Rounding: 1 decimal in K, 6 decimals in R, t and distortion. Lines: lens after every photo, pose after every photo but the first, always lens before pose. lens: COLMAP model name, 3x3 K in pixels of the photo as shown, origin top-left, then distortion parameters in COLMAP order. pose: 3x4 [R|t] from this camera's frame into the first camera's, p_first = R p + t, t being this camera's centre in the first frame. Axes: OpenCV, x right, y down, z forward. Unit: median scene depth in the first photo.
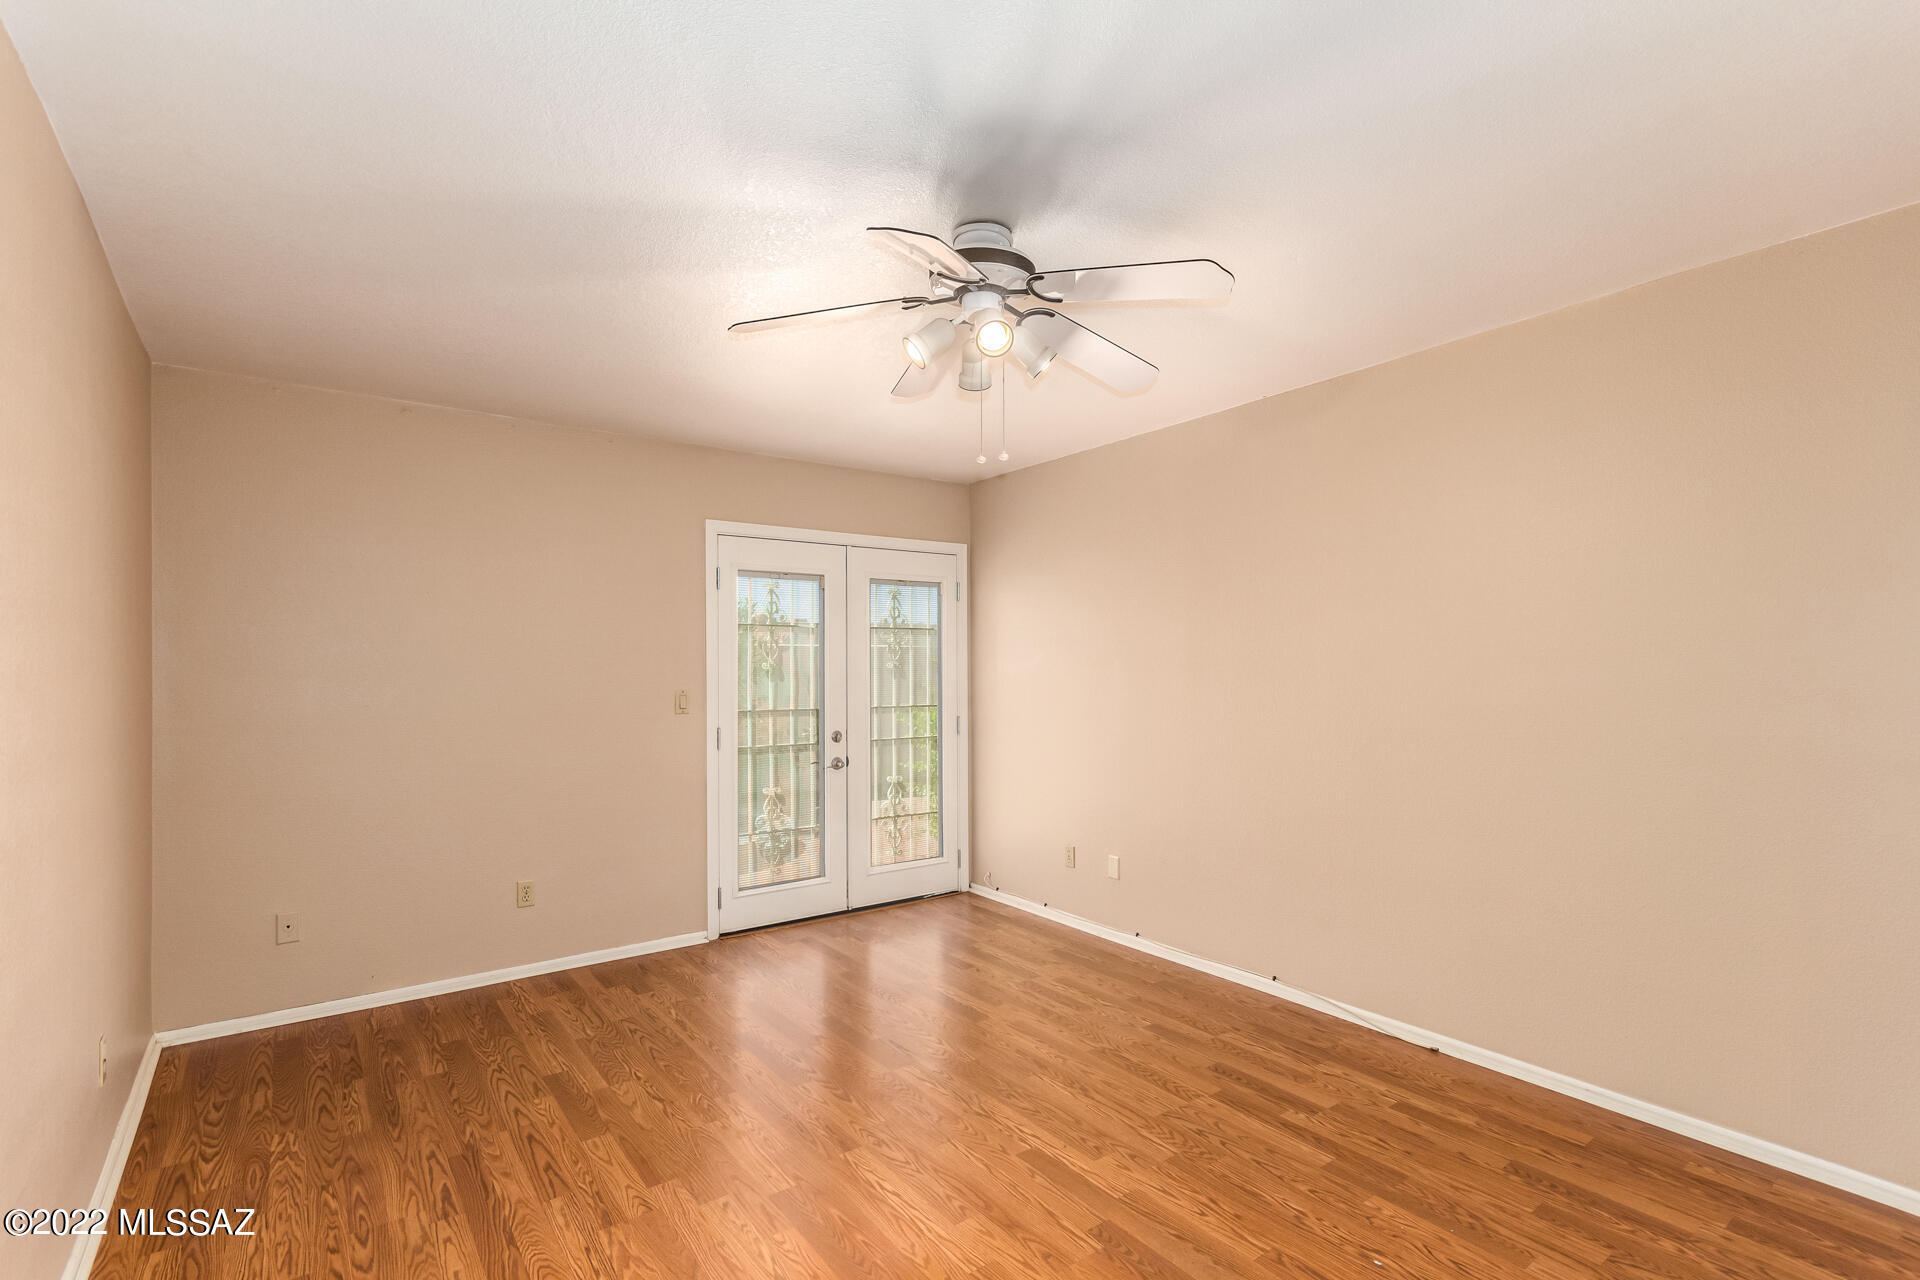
lens RADIAL K [[899.8, 0, 950.5], [0, 899.8, 663.0], [0, 0, 1]] dist [-0.000011, -0.000066]
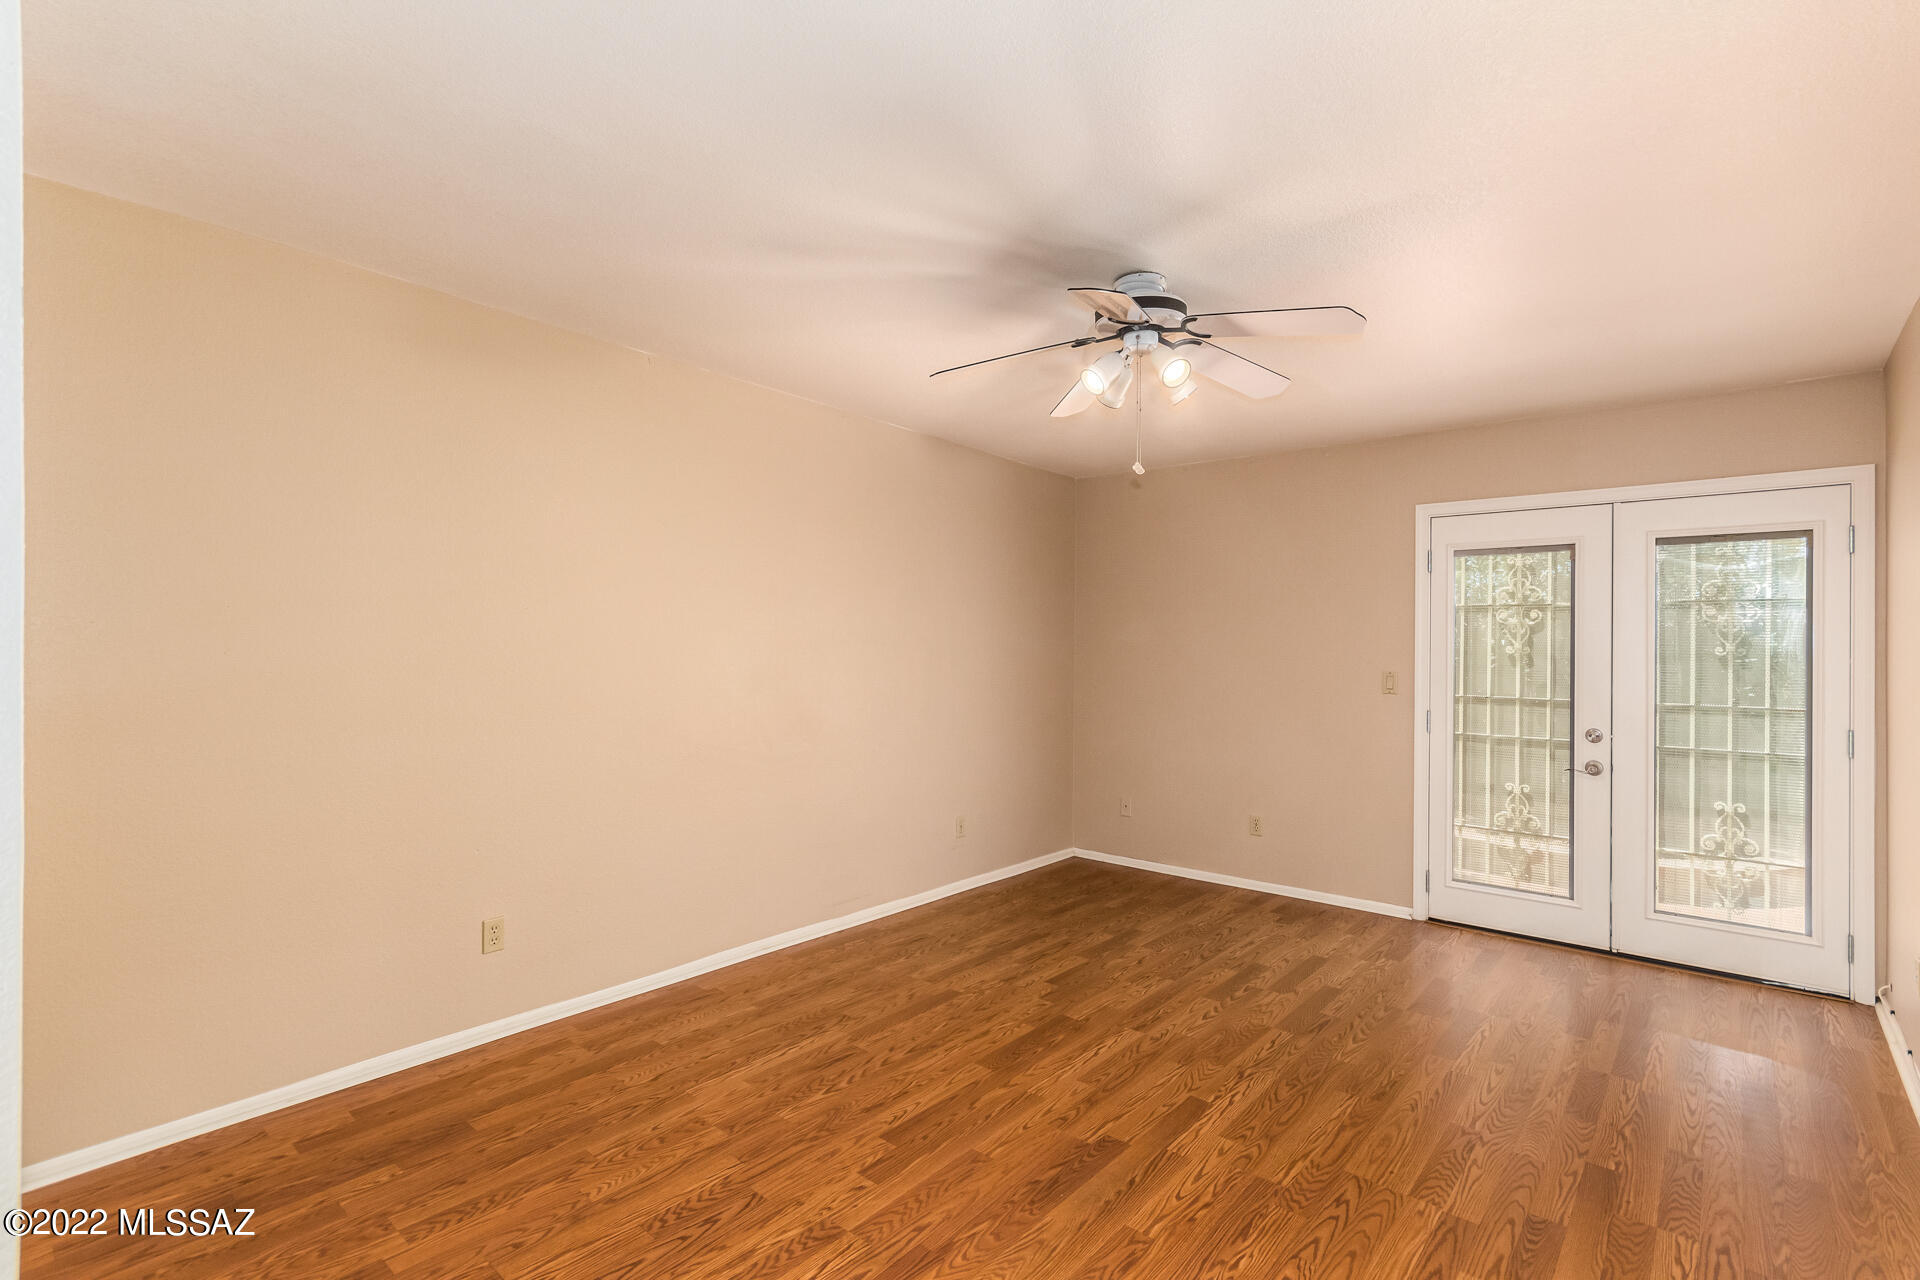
lens RADIAL K [[896.9, 0, 960.0], [0, 896.9, 640.0], [0, 0, 1]] dist [-0.003128, 0.000243]
pose [[0.215382, -0.001629, -0.976528, 0.849815], [-0.006314, 0.999975, -0.003061, -0.001165], [0.976509, 0.006825, 0.215367, 0.385854]]
